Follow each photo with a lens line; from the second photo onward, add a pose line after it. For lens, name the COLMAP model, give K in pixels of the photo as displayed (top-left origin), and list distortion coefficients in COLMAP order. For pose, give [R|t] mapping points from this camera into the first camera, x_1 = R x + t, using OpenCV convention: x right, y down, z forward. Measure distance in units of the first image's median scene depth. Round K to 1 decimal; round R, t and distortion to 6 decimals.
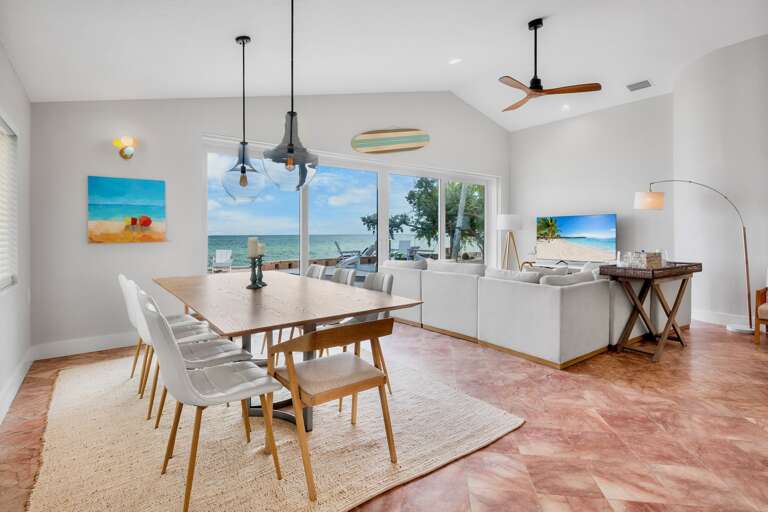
lens RADIAL K [[380.1, 0, 384.4], [0, 380.1, 238.2], [0, 0, 1]] dist [-0.004416, -0.000841]
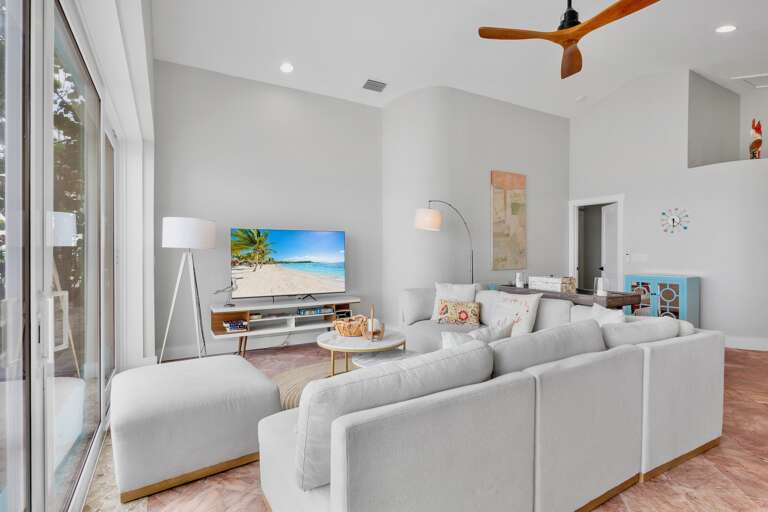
lens RADIAL K [[379.4, 0, 383.8], [0, 379.4, 248.4], [0, 0, 1]] dist [-0.006935, -0.000276]
pose [[0.128998, 0.011112, 0.991583, -0.274919], [0.006211, 0.999909, -0.012014, -0.022665], [-0.991625, 0.007709, 0.128917, 1.203392]]
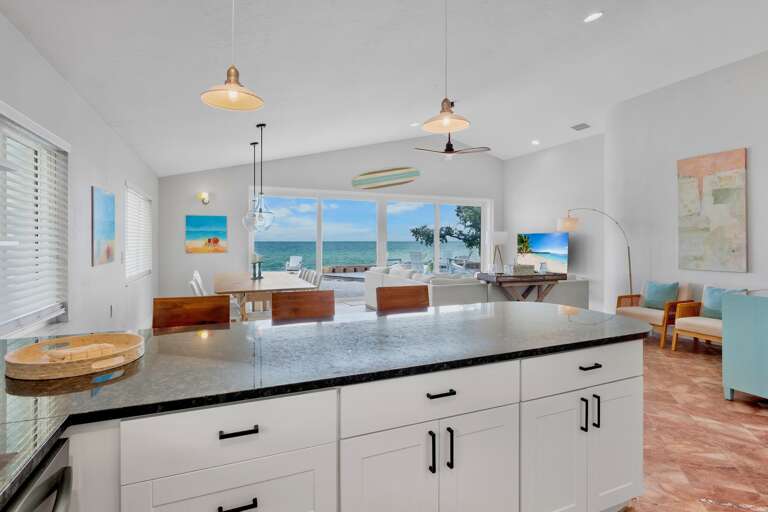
lens RADIAL K [[388.3, 0, 383.4], [0, 388.3, 243.4], [0, 0, 1]] dist [-0.000766, -0.000298]
pose [[0.969560, 0.007508, -0.244740, 0.508910], [-0.008560, 0.999958, -0.003234, -0.031356], [0.244706, 0.005231, 0.969583, -0.488417]]
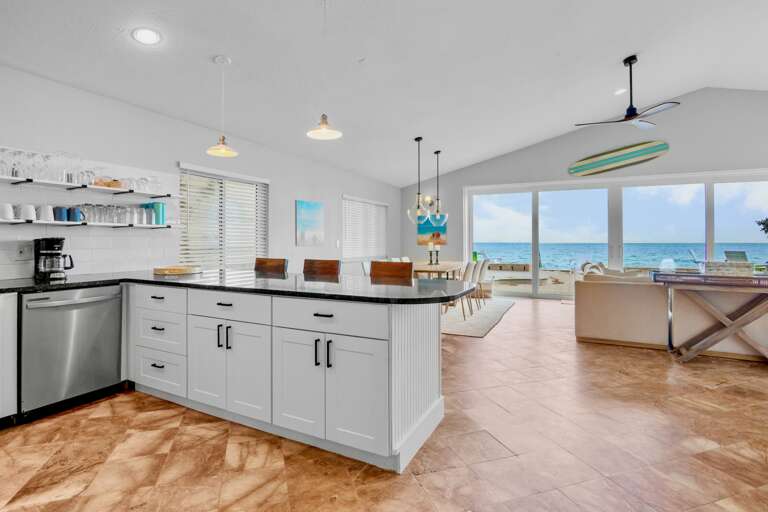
lens RADIAL K [[388.3, 0, 383.4], [0, 388.3, 243.4], [0, 0, 1]] dist [-0.000766, -0.000298]
pose [[0.435530, 0.006891, -0.900148, 1.112262], [-0.011464, 0.999932, 0.002108, 0.000789], [0.900101, 0.009401, 0.435579, -0.187538]]
